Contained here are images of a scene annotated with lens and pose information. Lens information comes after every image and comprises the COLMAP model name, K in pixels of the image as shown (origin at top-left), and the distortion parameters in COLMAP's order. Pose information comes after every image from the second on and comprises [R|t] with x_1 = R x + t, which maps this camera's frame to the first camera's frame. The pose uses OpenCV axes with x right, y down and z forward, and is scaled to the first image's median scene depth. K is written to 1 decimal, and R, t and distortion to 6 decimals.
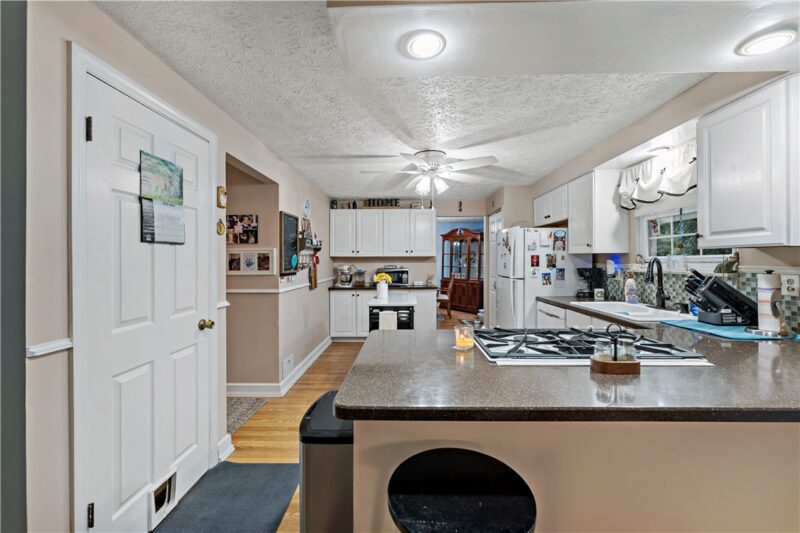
lens RADIAL K [[316.5, 0, 399.9], [0, 316.5, 260.0], [0, 0, 1]] dist [-0.004936, 0.000088]
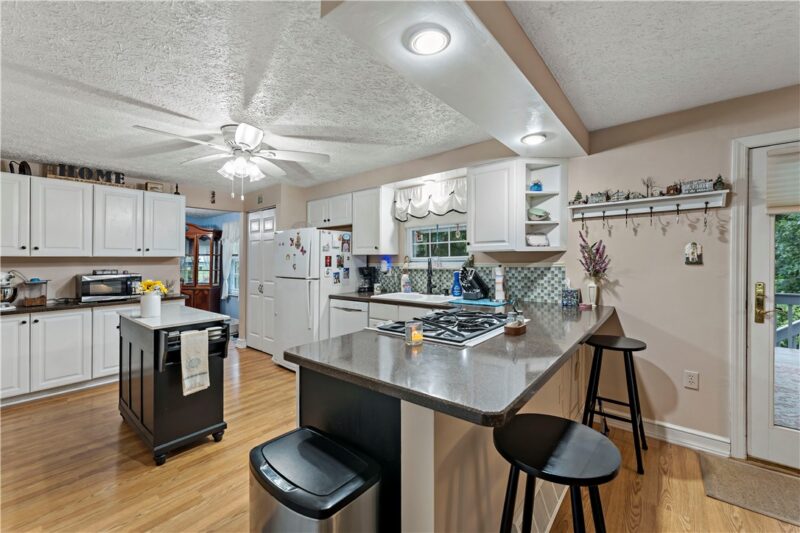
lens RADIAL K [[316.5, 0, 400.5], [0, 316.5, 262.5], [0, 0, 1]] dist [-0.004936, 0.000088]
pose [[0.632666, -0.007847, 0.774385, -0.244620], [0.005937, 0.999968, 0.005282, 0.002662], [-0.774402, 0.001255, 0.632692, 0.145365]]
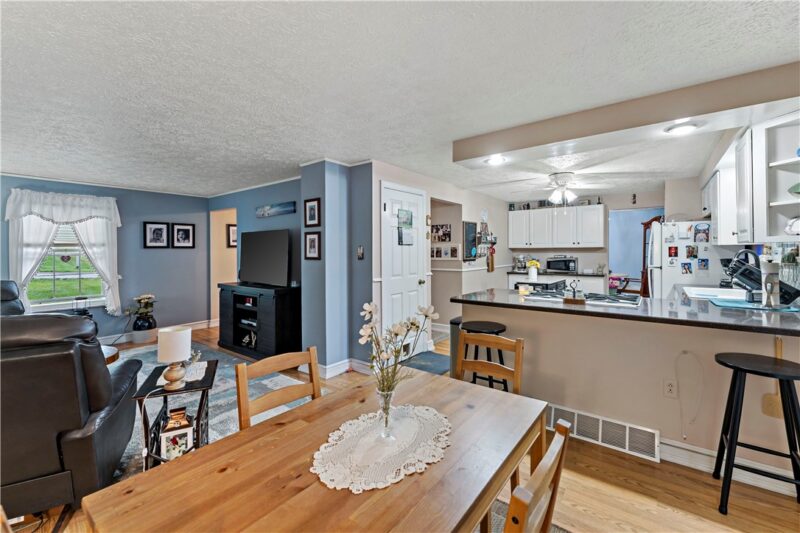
lens RADIAL K [[316.5, 0, 420.9], [0, 316.5, 251.1], [0, 0, 1]] dist [-0.004936, 0.000088]
pose [[0.831737, -0.000489, -0.555169, 0.311570], [0.002702, 0.999991, 0.003167, -0.005668], [0.555163, -0.004134, 0.831731, -0.427653]]
